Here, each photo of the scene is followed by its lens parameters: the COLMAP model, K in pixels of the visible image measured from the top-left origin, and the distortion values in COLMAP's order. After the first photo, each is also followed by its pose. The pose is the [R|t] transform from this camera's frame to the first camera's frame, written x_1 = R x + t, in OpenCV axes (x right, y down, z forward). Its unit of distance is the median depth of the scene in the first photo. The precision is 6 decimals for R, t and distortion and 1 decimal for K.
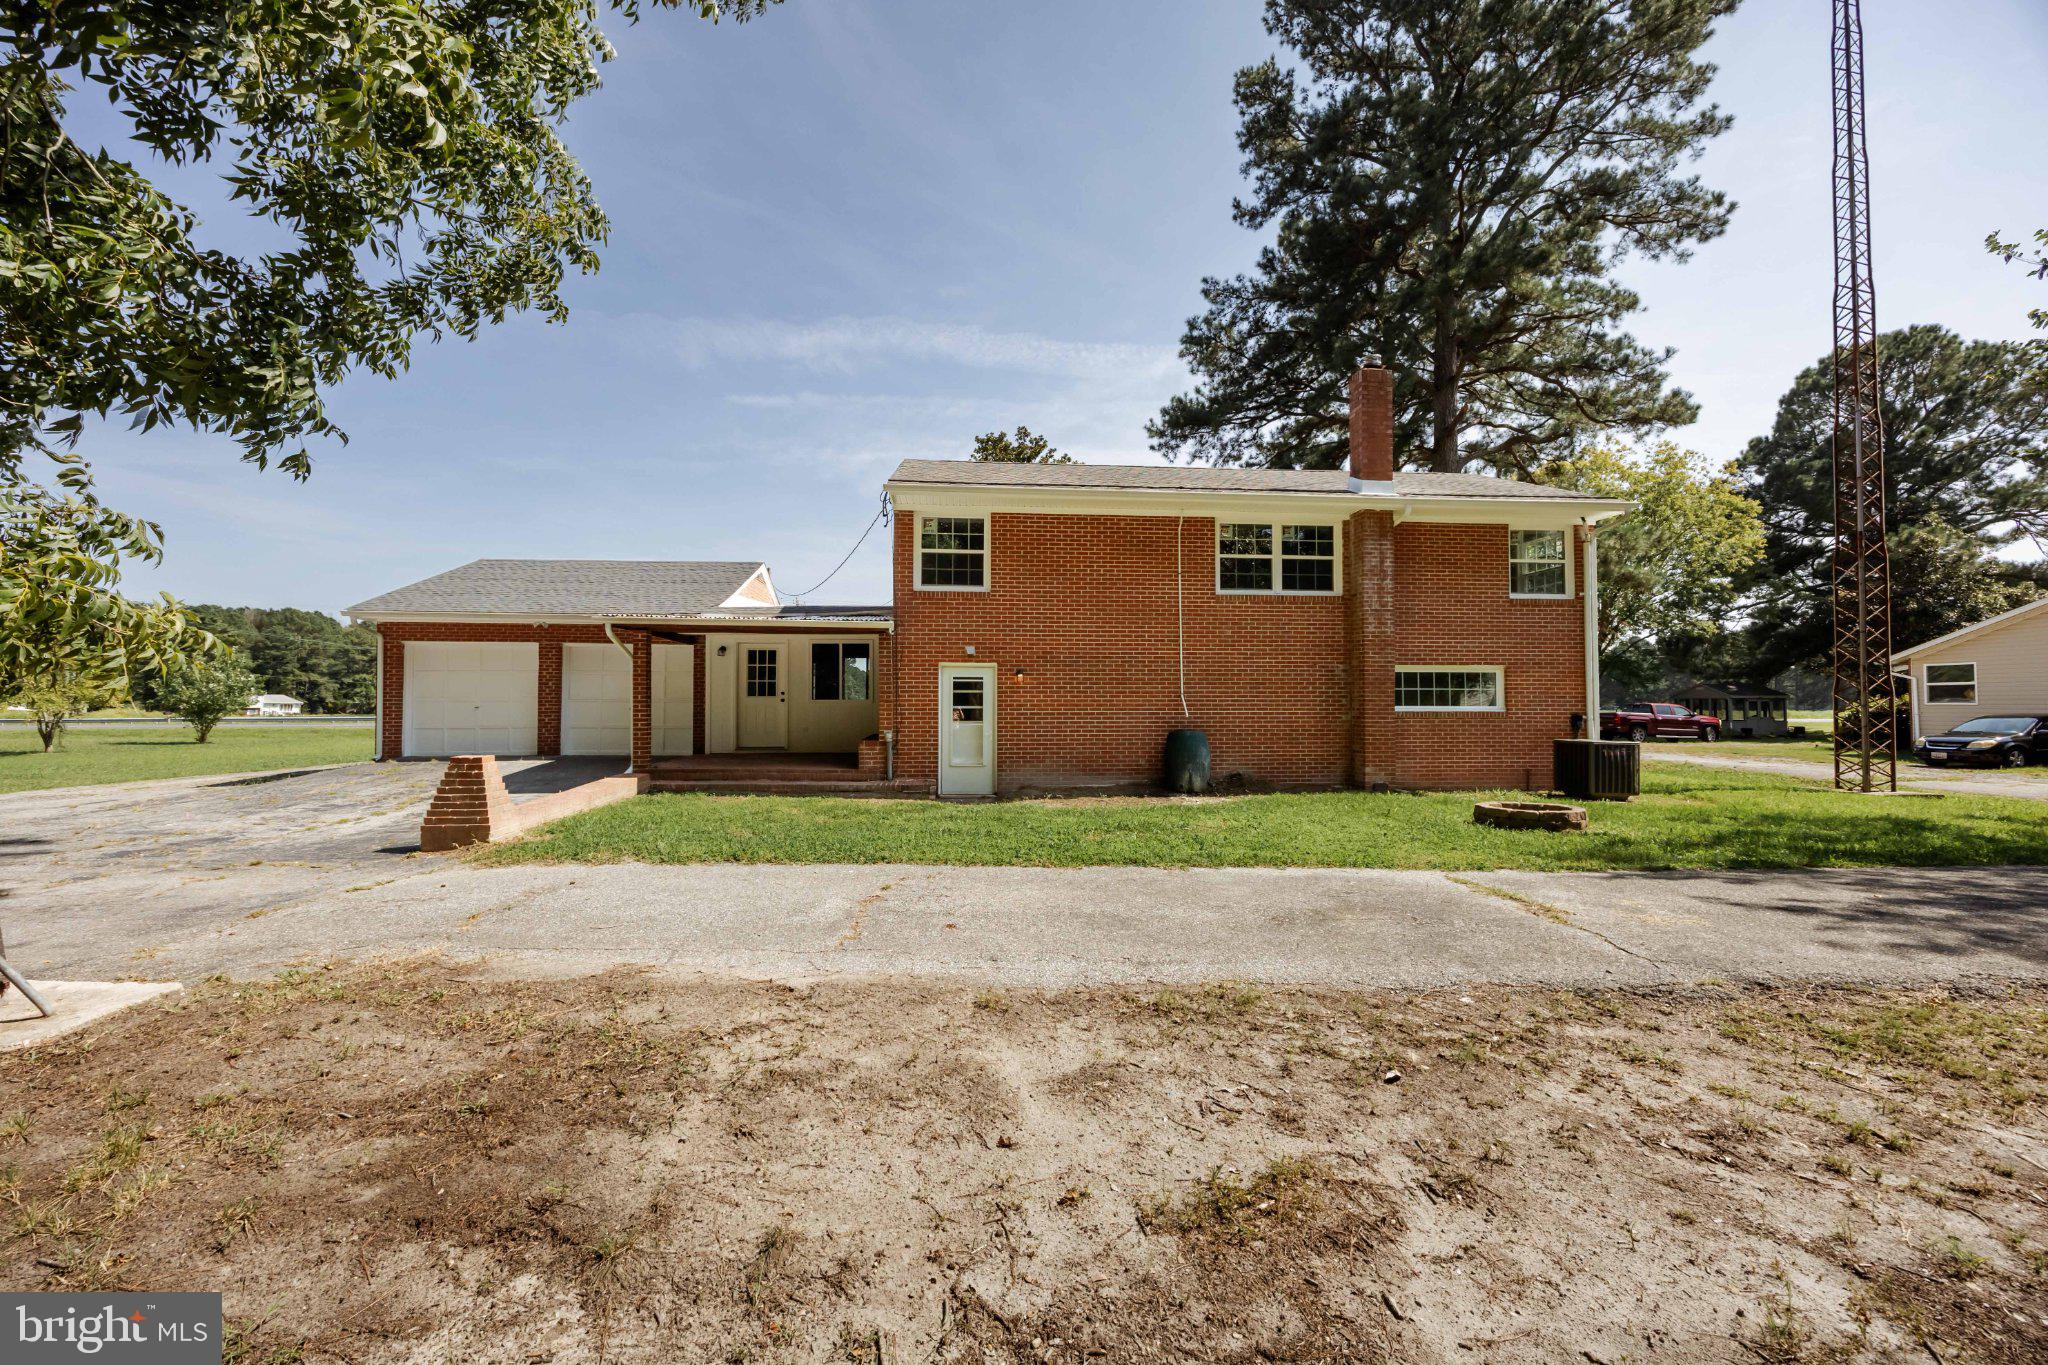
lens RADIAL K [[813.4, 0, 1023.2], [0, 813.4, 679.8], [0, 0, 1]] dist [0.000474, 0.000283]
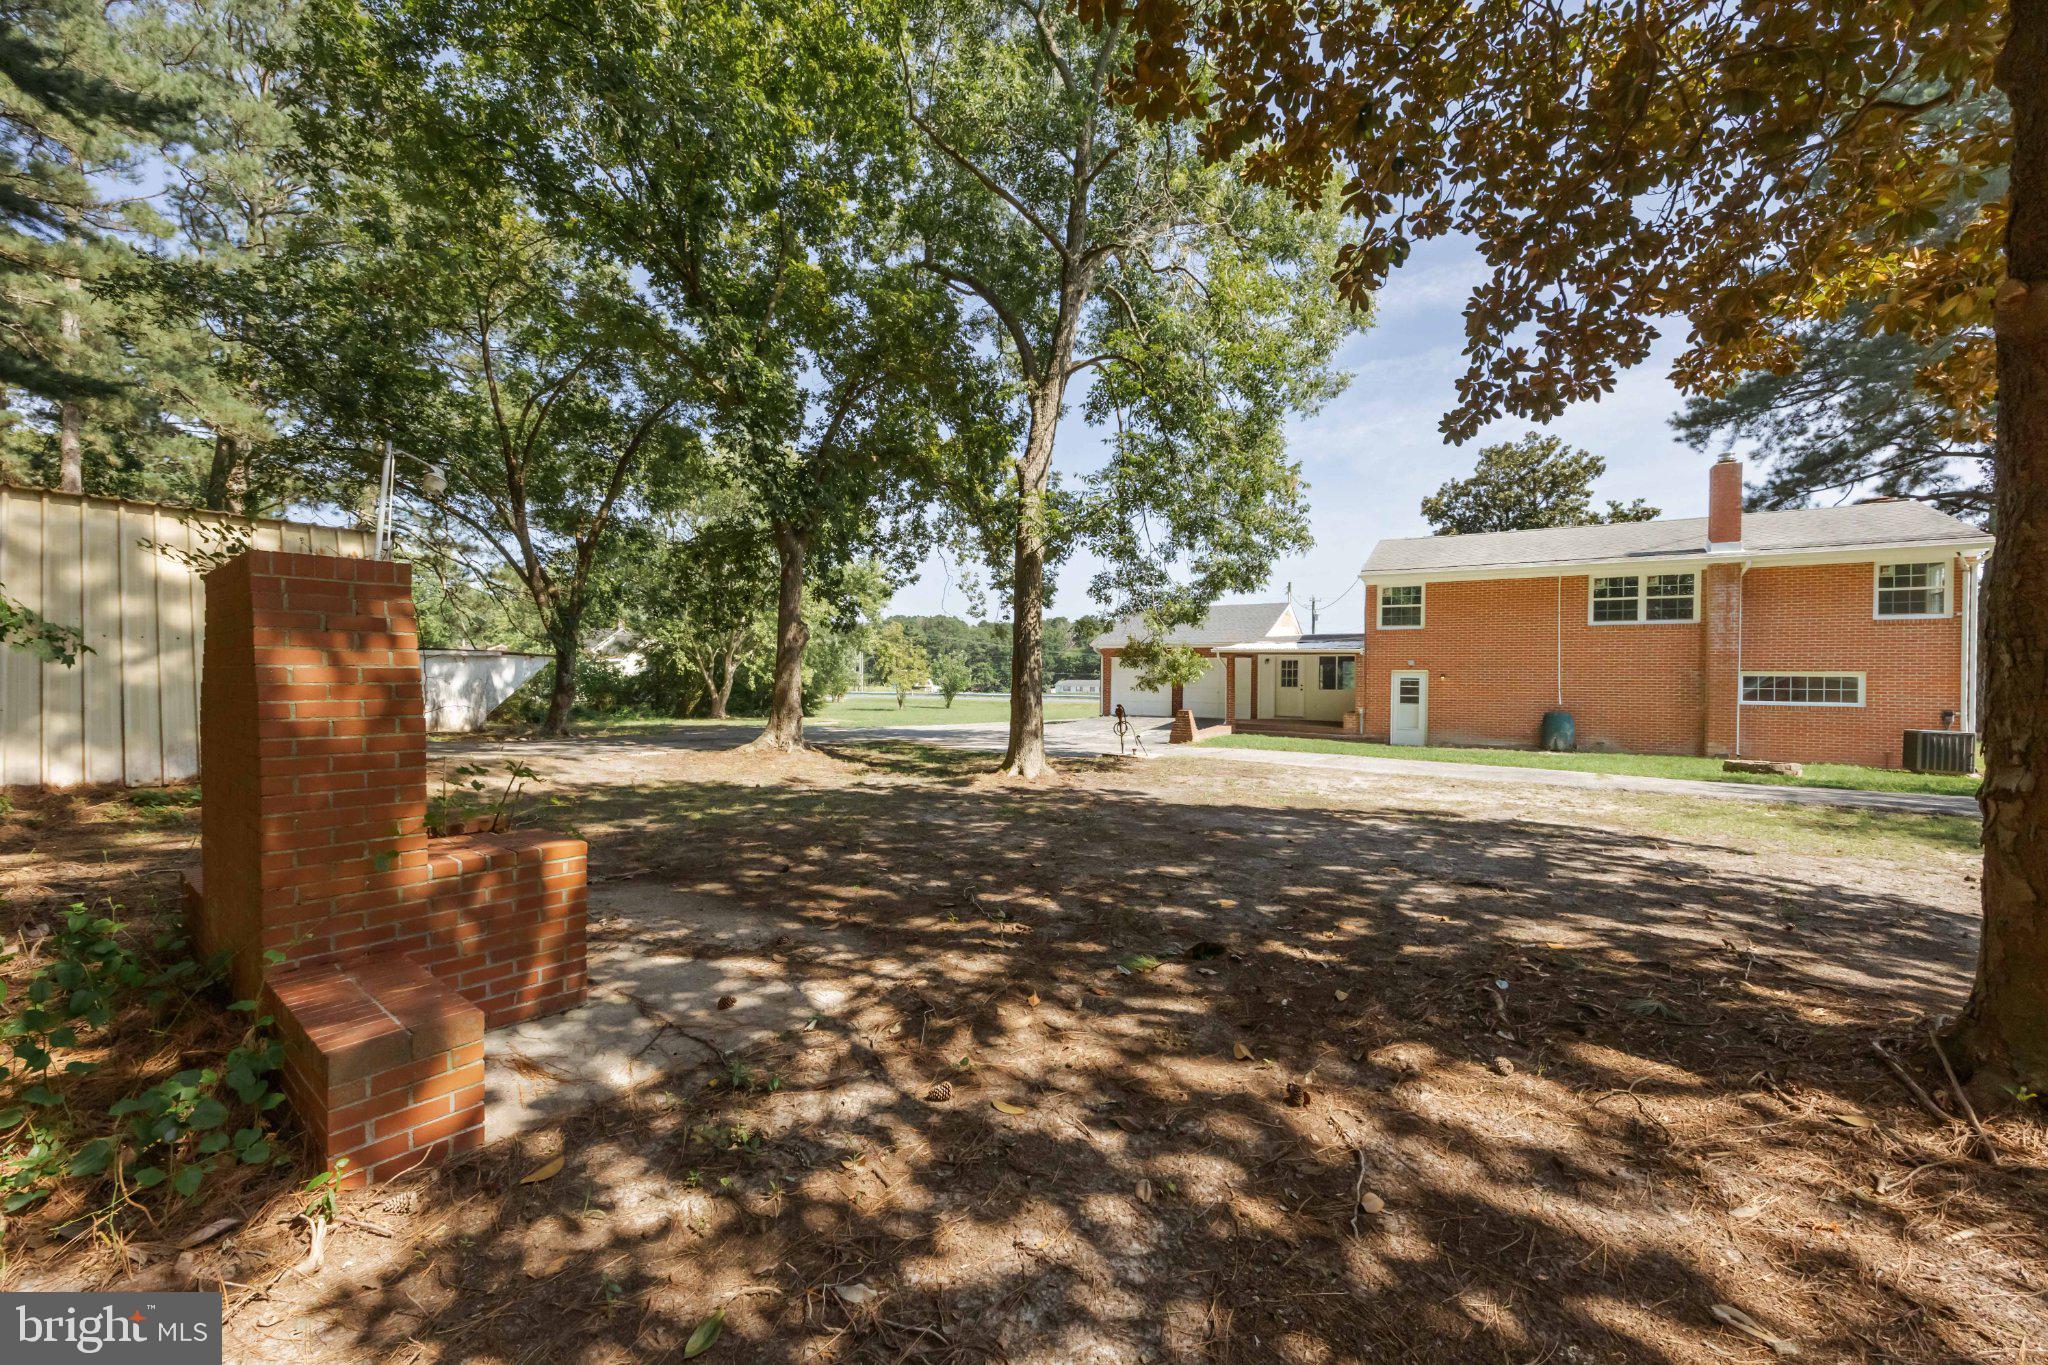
lens RADIAL K [[813.4, 0, 1024.6], [0, 813.4, 683.3], [0, 0, 1]] dist [0.000474, 0.000283]
pose [[0.818562, 0.011264, -0.574308, 0.244477], [0.001326, 0.999768, 0.021499, -0.029478], [0.574417, -0.018360, 0.818357, -0.853087]]
